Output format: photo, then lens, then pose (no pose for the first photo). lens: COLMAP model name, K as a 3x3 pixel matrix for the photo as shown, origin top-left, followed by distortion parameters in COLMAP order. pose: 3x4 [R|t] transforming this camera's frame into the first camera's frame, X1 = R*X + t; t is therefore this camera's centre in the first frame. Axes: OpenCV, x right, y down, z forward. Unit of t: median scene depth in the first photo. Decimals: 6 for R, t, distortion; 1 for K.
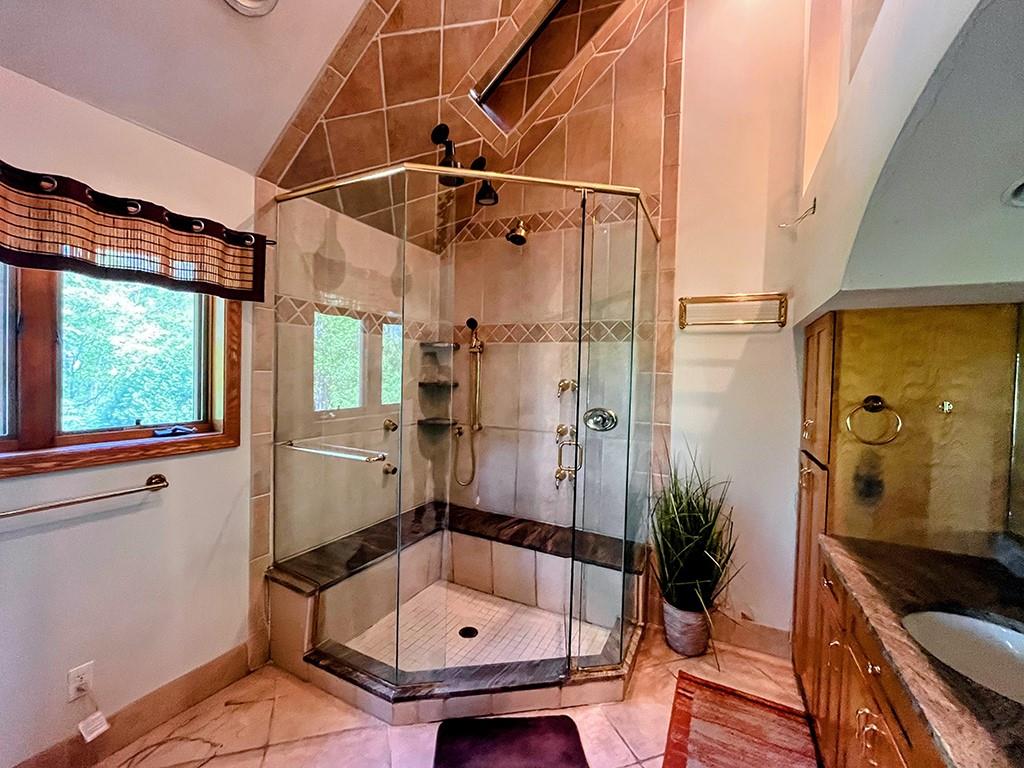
lens RADIAL K [[415.1, 0, 513.9], [0, 415.1, 389.6], [0, 0, 1]] dist [-0.003557, 0.000012]
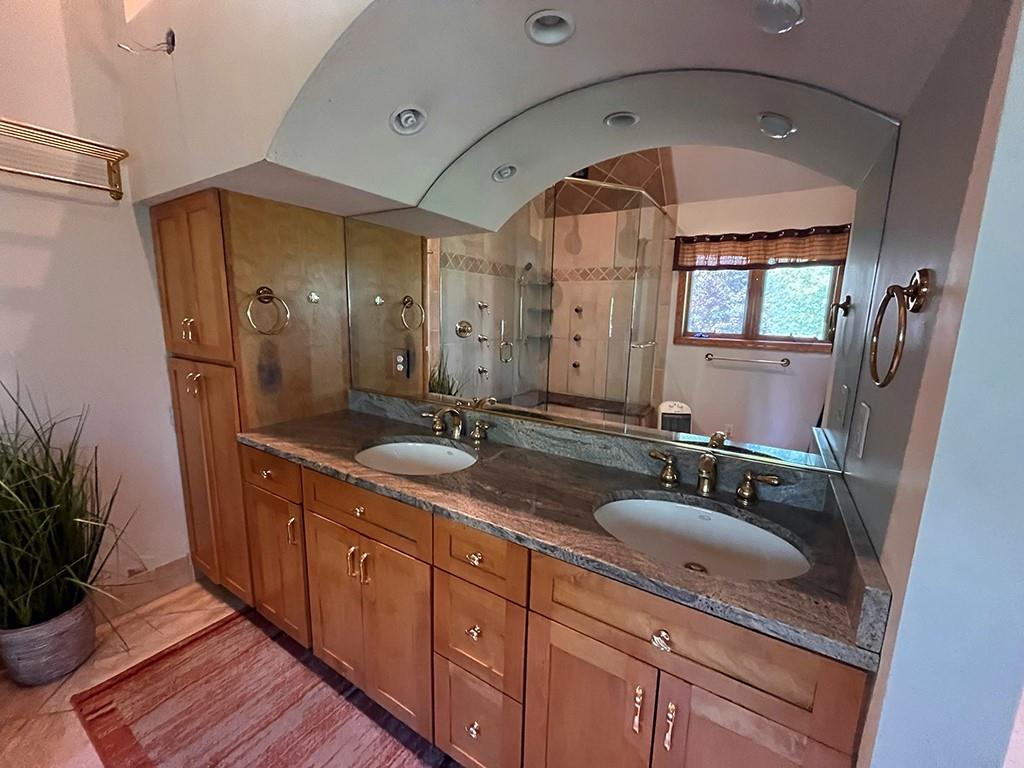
lens RADIAL K [[415.1, 0, 509.4], [0, 415.1, 380.5], [0, 0, 1]] dist [-0.003557, 0.000012]
pose [[0.112618, -0.192110, 0.974890, -0.099772], [0.009556, 0.981296, 0.192268, 0.045602], [-0.993592, -0.012337, 0.112347, 0.250799]]
